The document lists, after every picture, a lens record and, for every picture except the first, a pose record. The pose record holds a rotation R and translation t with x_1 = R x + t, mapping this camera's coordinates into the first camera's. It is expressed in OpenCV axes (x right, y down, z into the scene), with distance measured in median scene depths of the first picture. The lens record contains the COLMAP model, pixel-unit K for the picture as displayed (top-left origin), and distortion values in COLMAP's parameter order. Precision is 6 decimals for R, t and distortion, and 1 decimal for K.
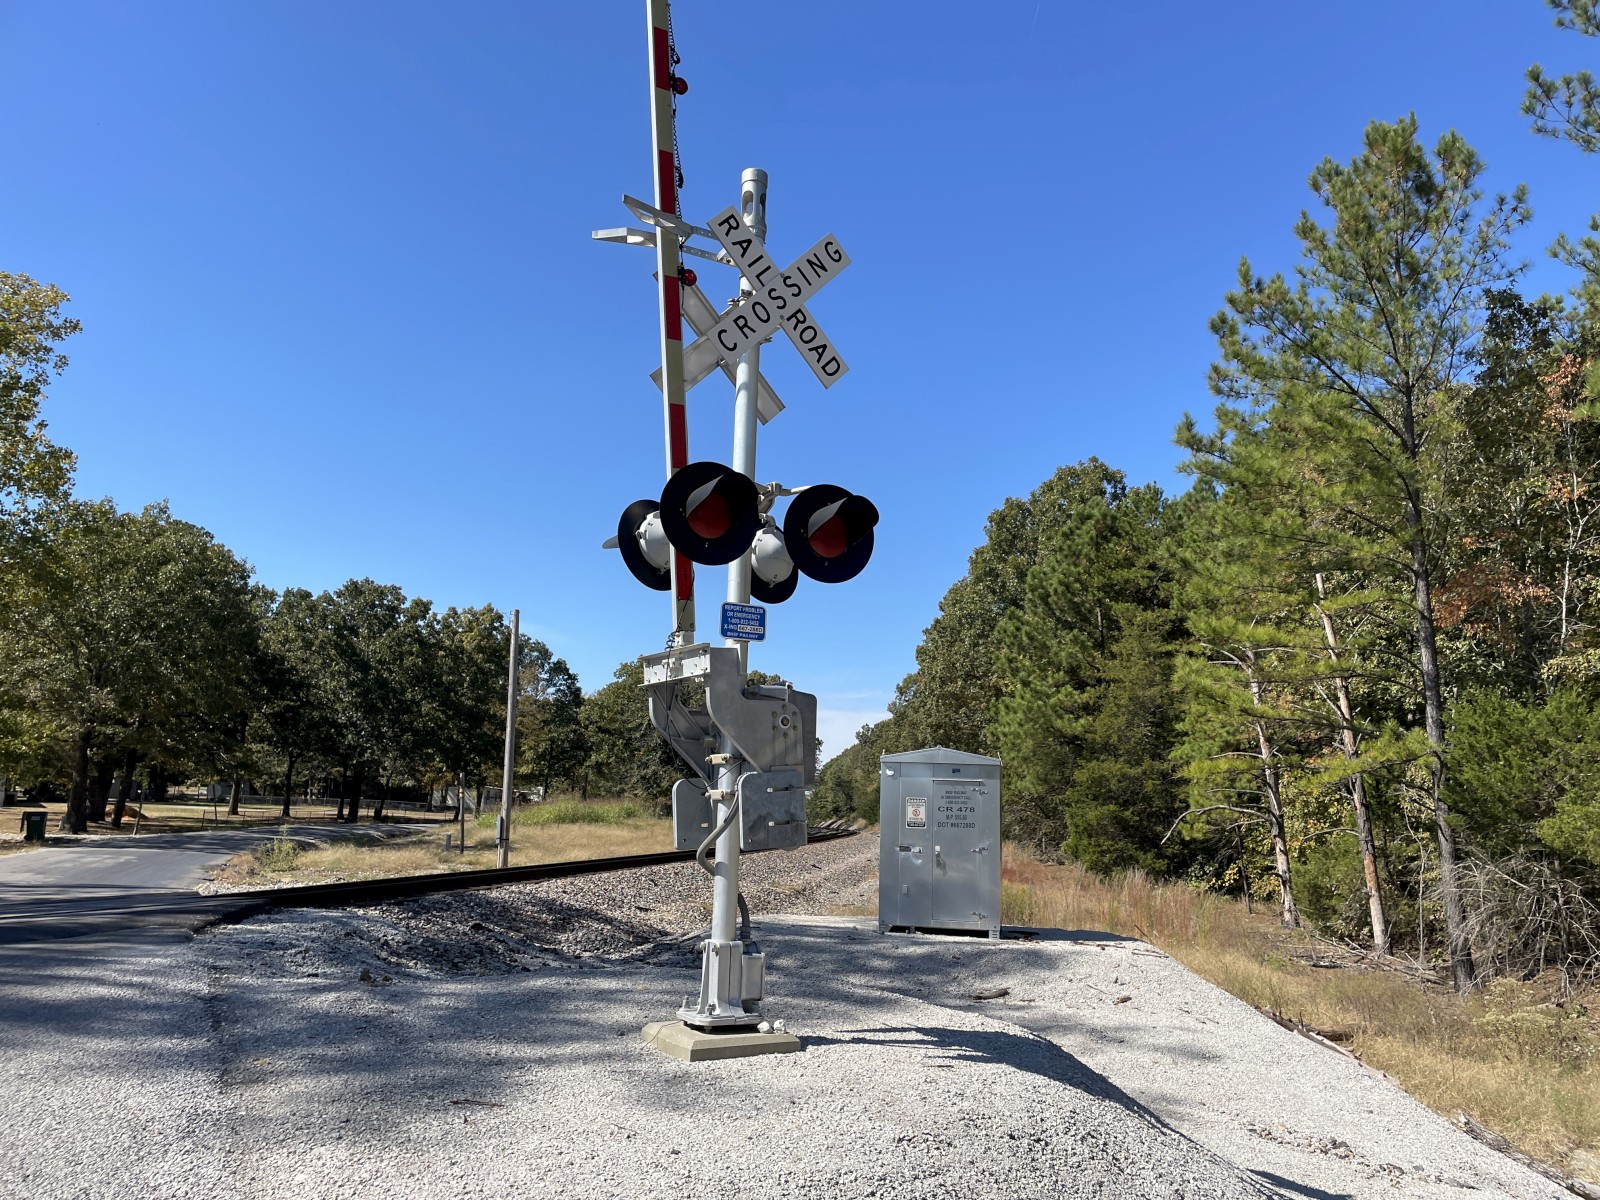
lens RADIAL K [[1183.6, 0, 812.7], [0, 1183.6, 600.1], [0, 0, 1]] dist [0.051449, -0.079073]
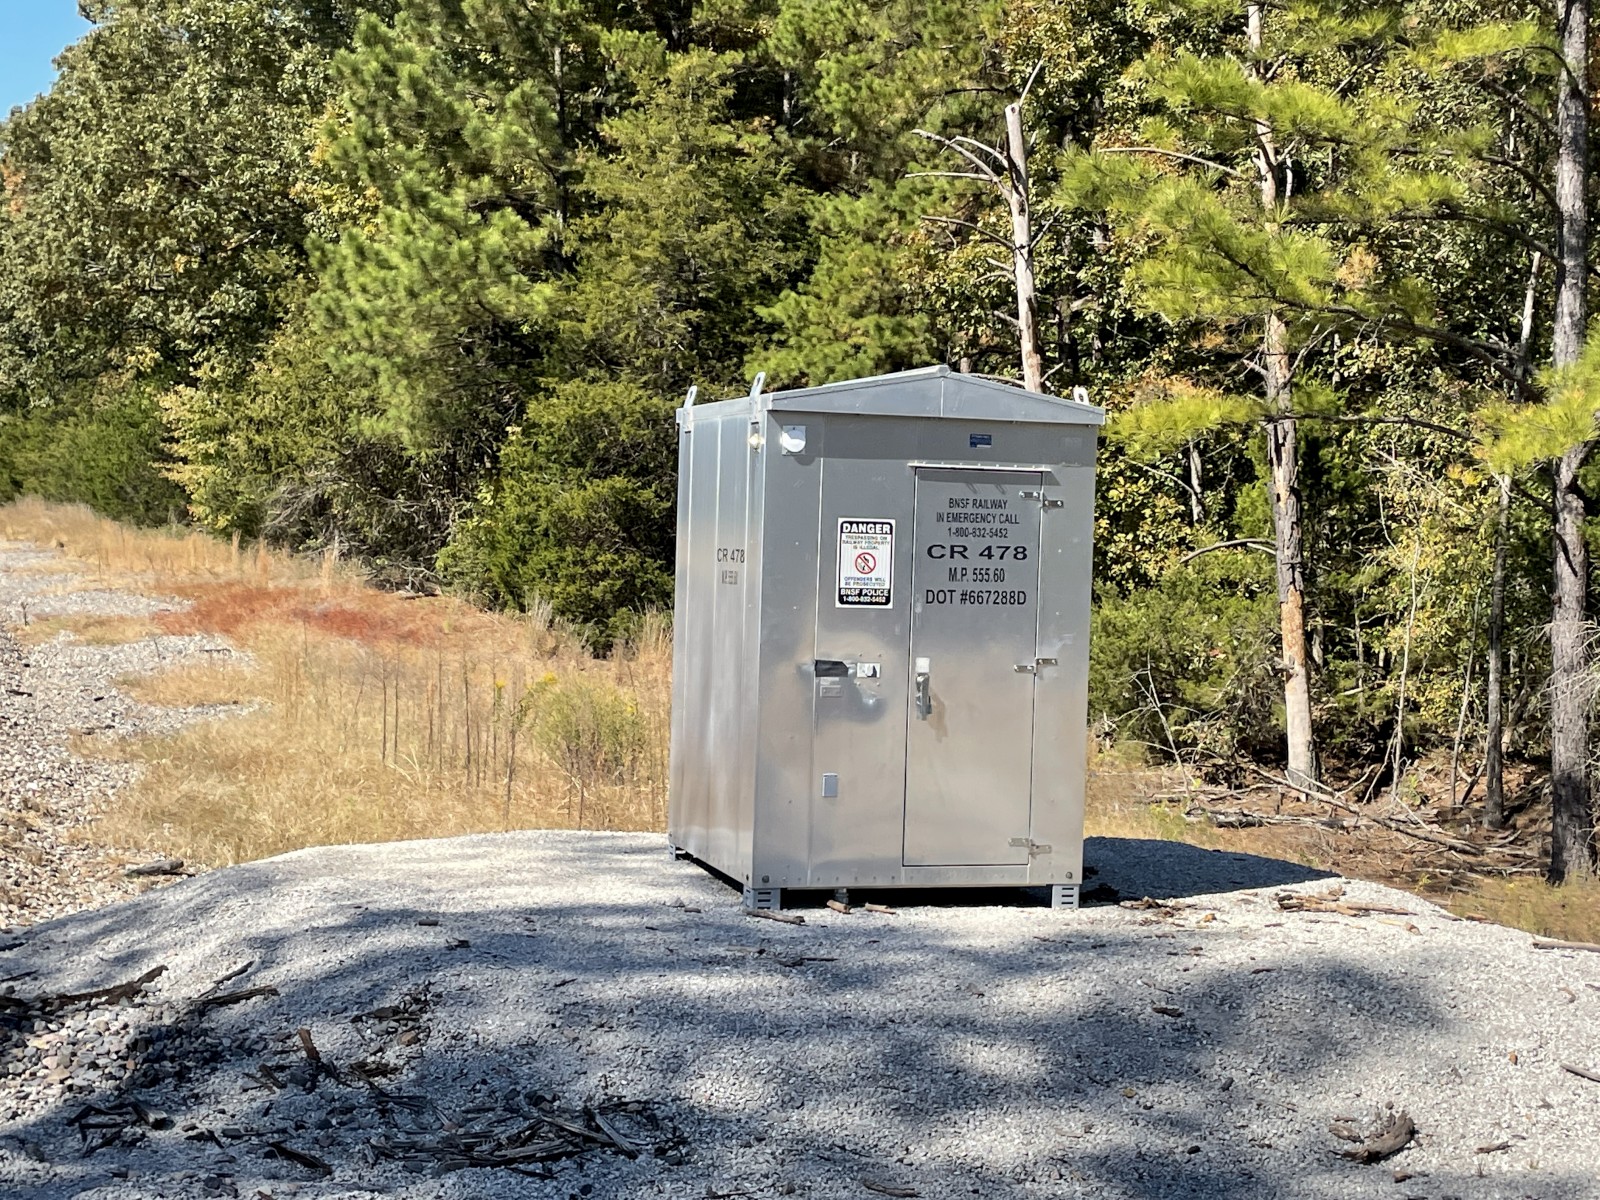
lens RADIAL K [[2307.2, 0, 799.8], [0, 2307.2, 600.7], [0, 0, 1]] dist [0.080734, 0.000000]
pose [[0.890035, -0.021906, 0.455366, -0.091559], [-0.085612, 0.973043, 0.214143, 0.020992], [-0.447782, -0.229580, 0.864167, 0.179622]]
